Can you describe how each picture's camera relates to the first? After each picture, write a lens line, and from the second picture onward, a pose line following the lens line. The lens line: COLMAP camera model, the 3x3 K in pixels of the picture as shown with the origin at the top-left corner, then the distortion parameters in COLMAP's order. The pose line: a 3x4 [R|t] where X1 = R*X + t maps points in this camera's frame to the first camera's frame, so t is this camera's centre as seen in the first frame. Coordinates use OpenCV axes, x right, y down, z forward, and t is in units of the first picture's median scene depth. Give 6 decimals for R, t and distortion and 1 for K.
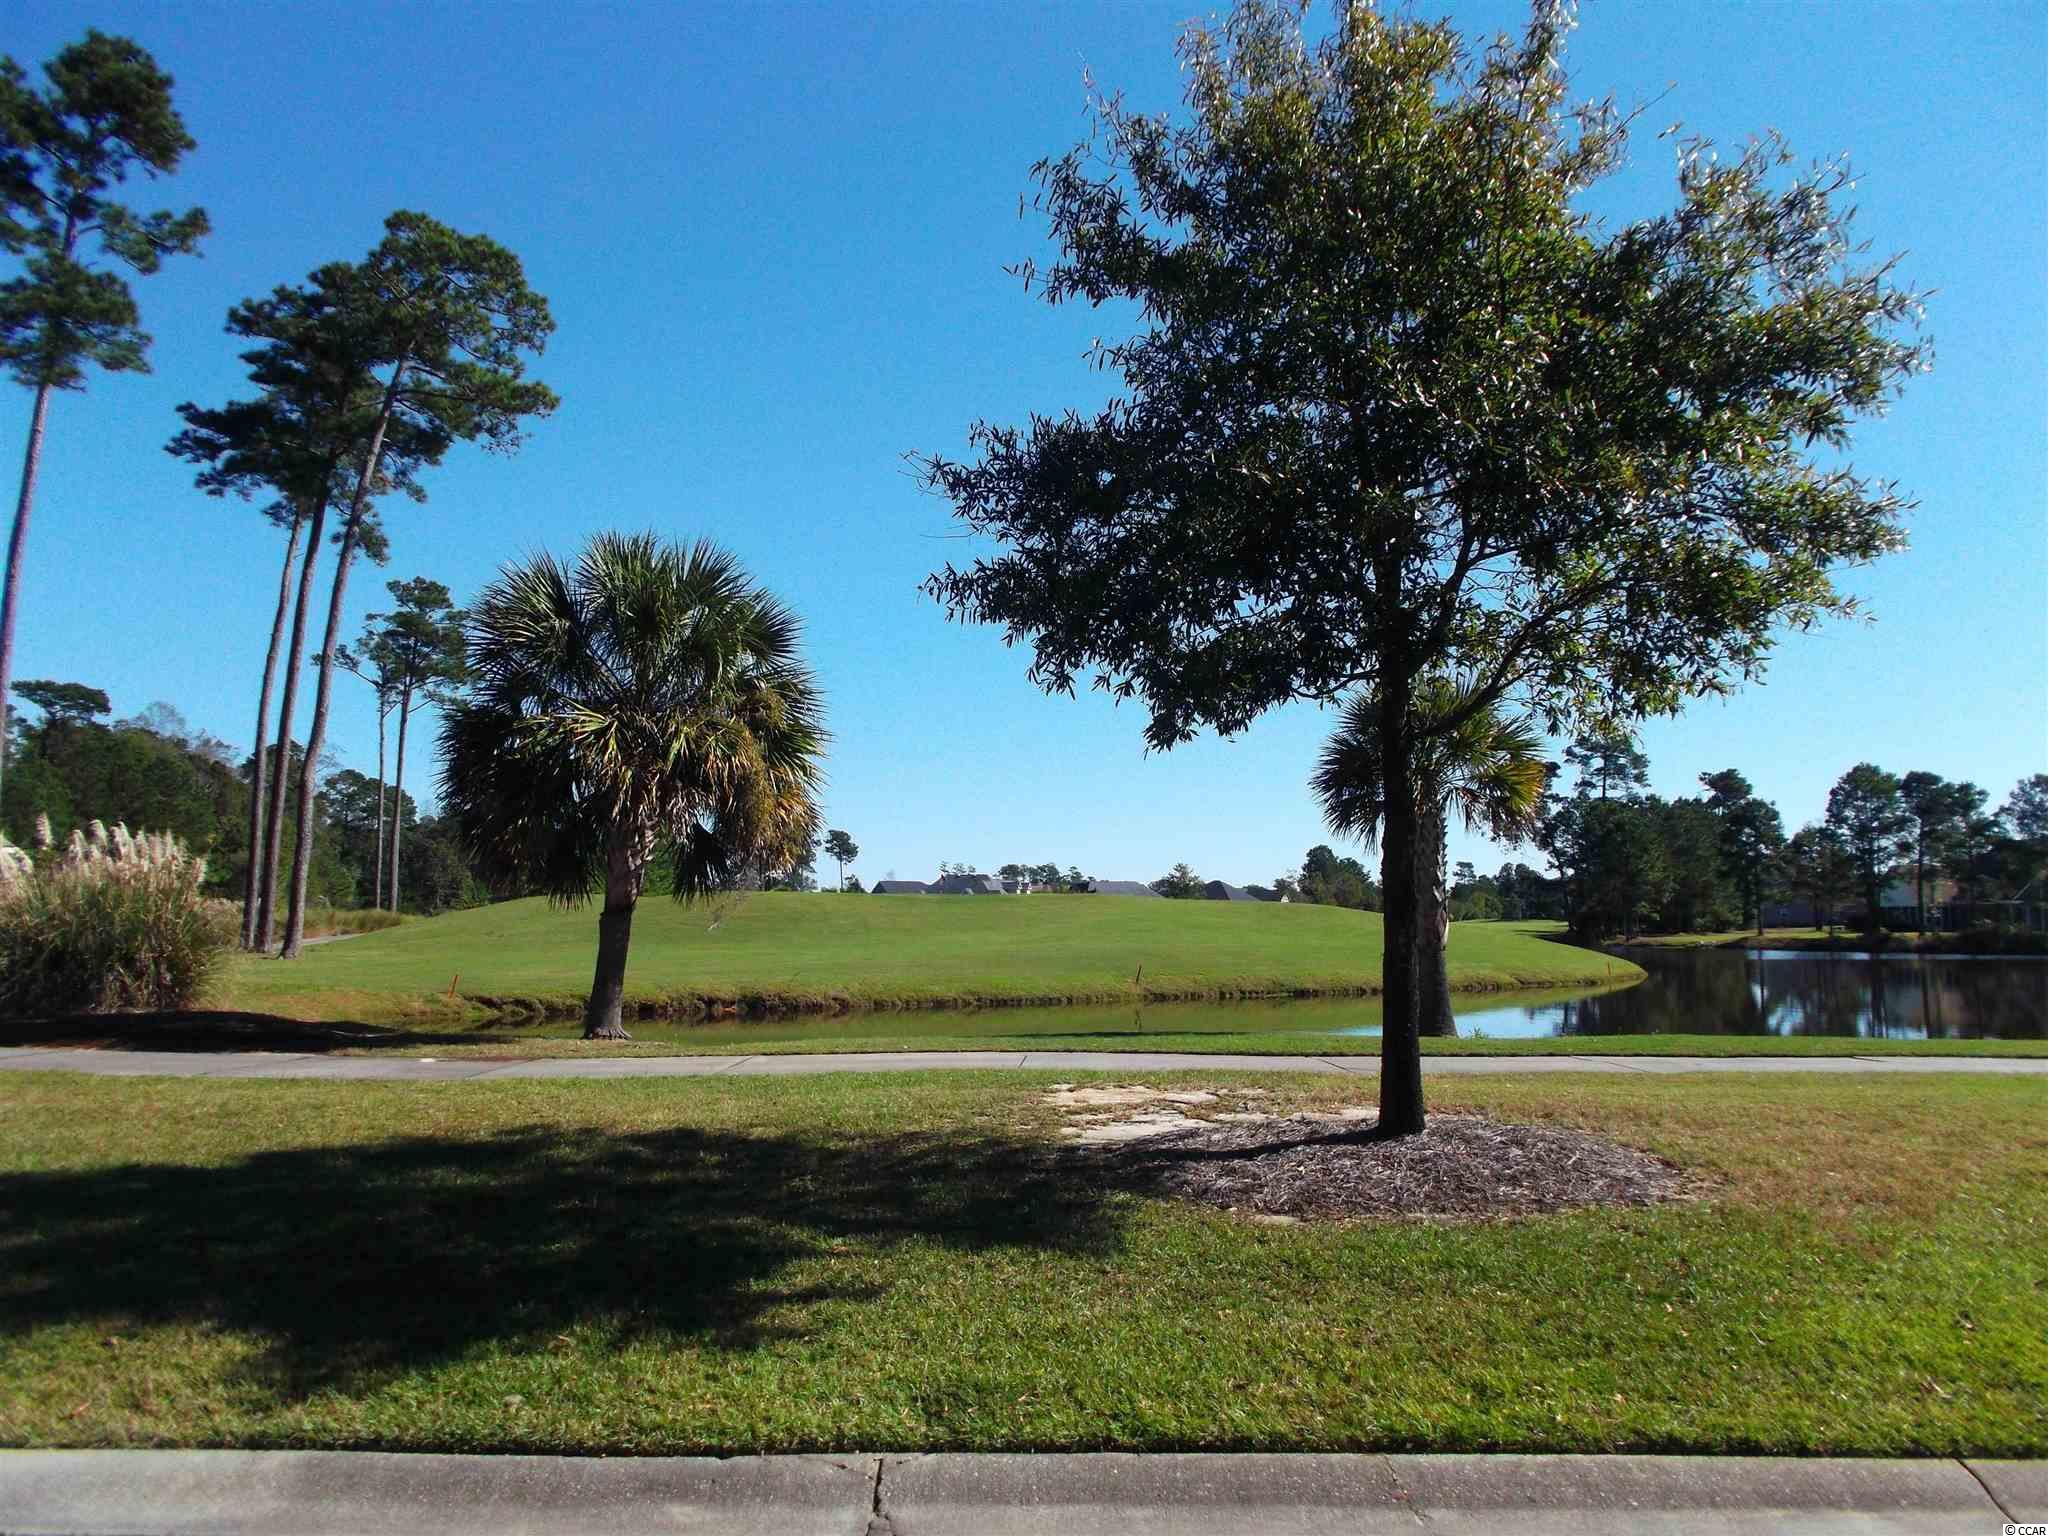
lens RADIAL K [[1613.9, 0, 1024.8], [0, 1613.9, 767.9], [0, 0, 1]] dist [0.011570, -0.001607]
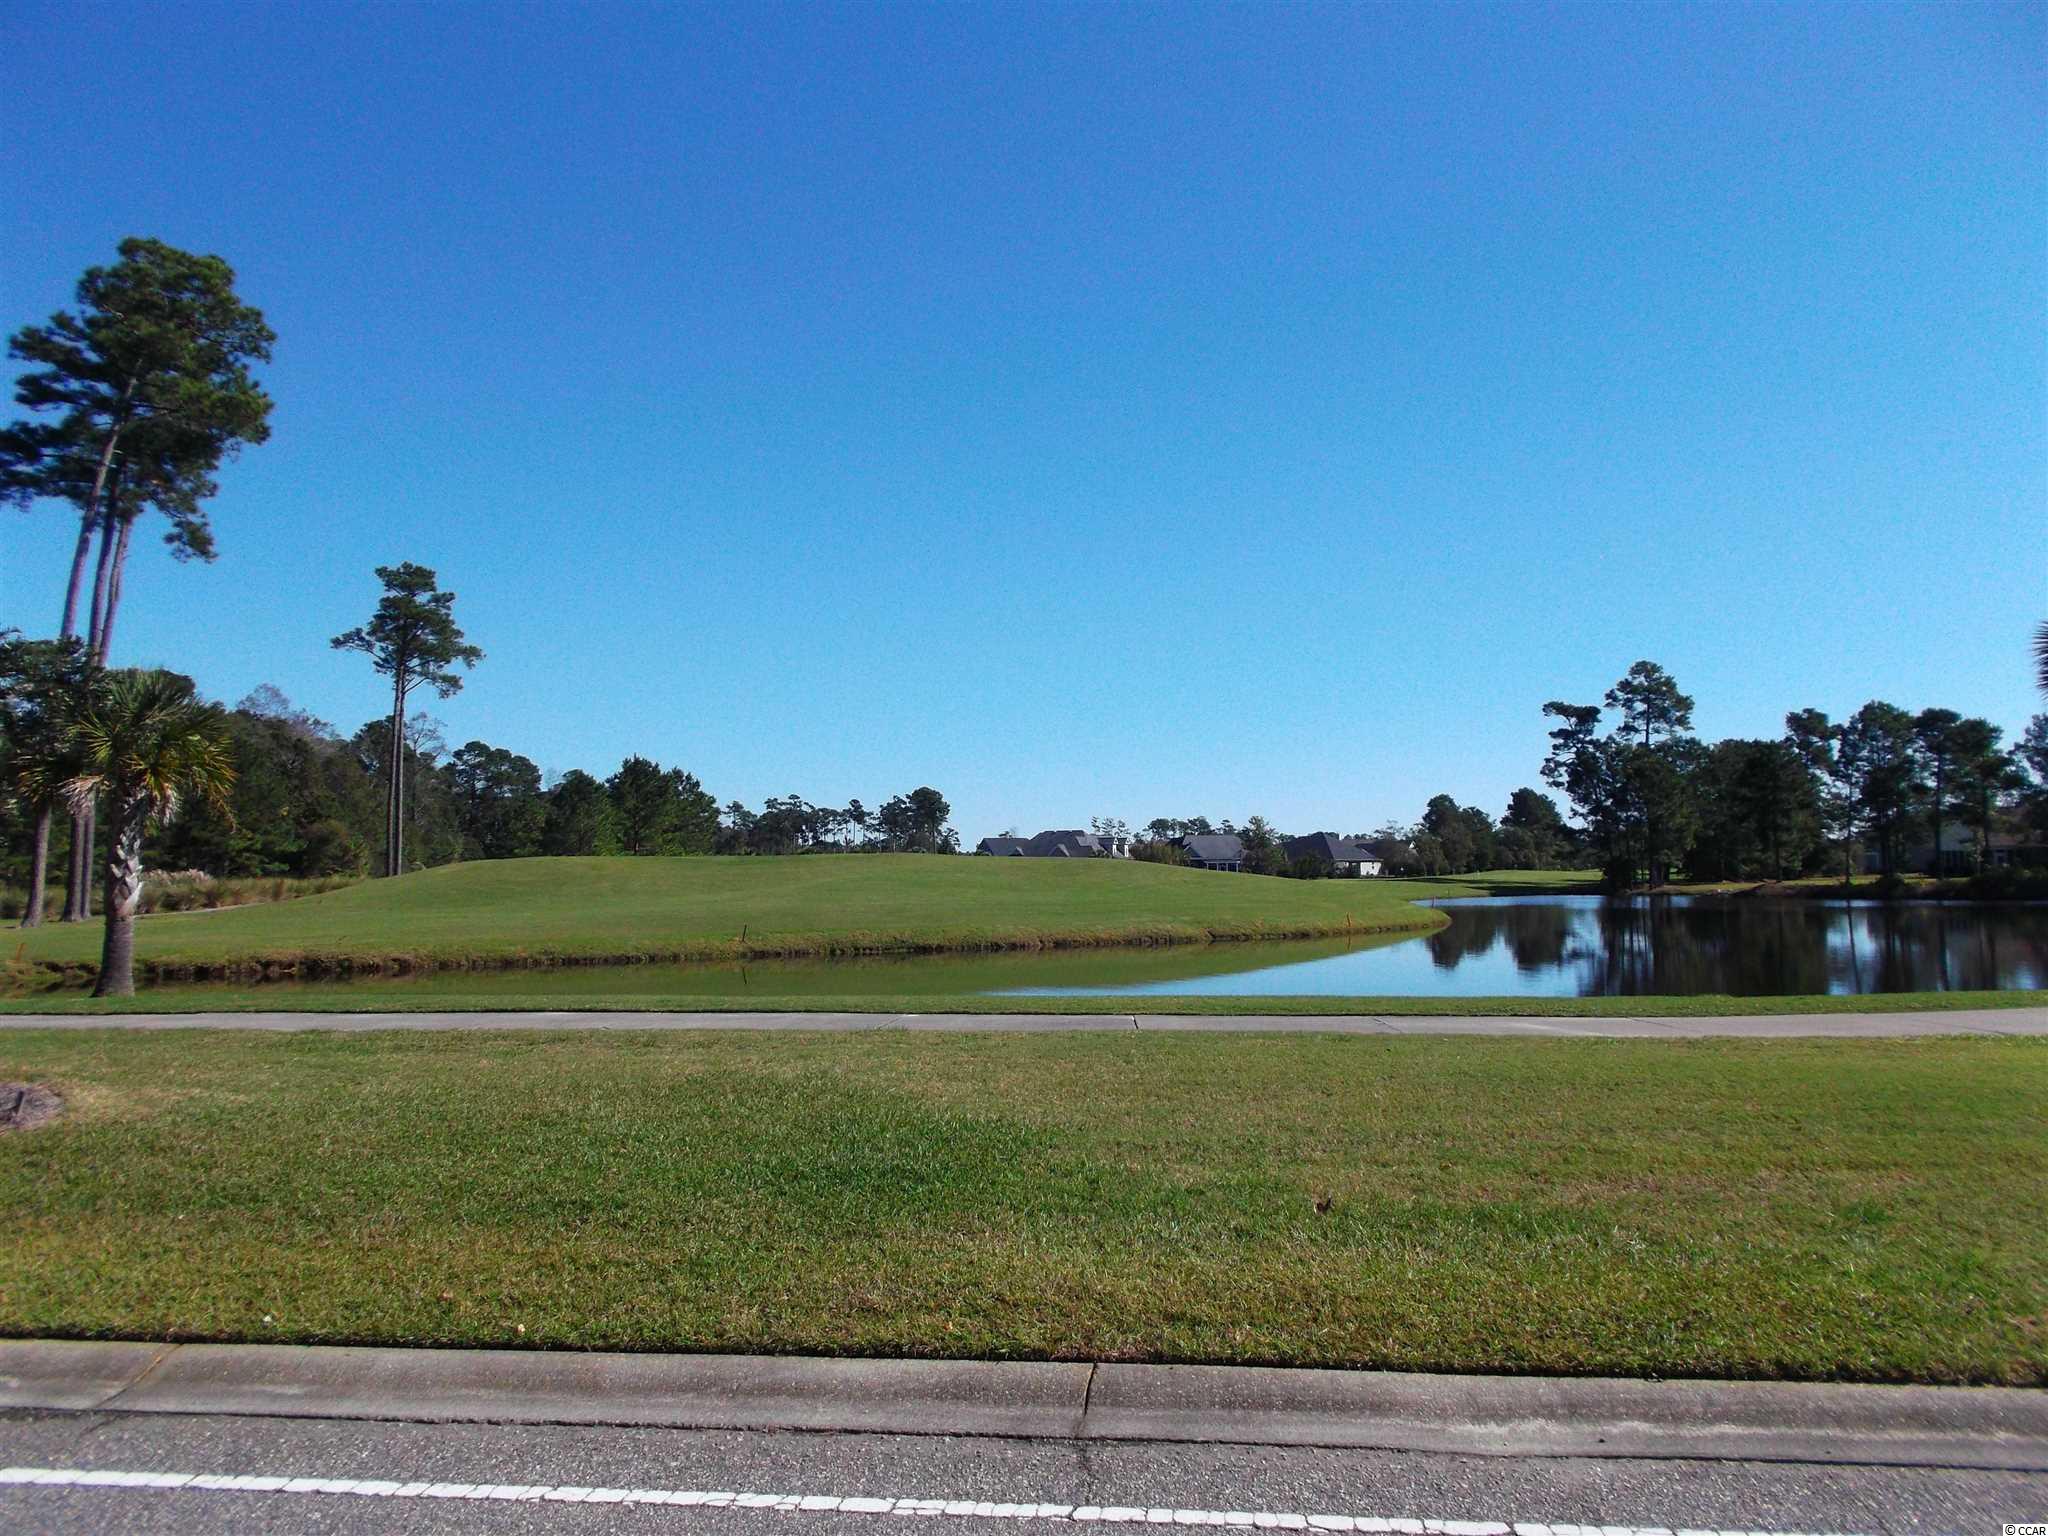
lens RADIAL K [[1613.9, 0, 1020.3], [0, 1613.9, 765.6], [0, 0, 1]] dist [0.011570, -0.001607]
pose [[0.992652, -0.021981, -0.118994, 0.137663], [0.025095, 0.999379, 0.024738, -0.001201], [0.118376, -0.027543, 0.992587, -0.007572]]
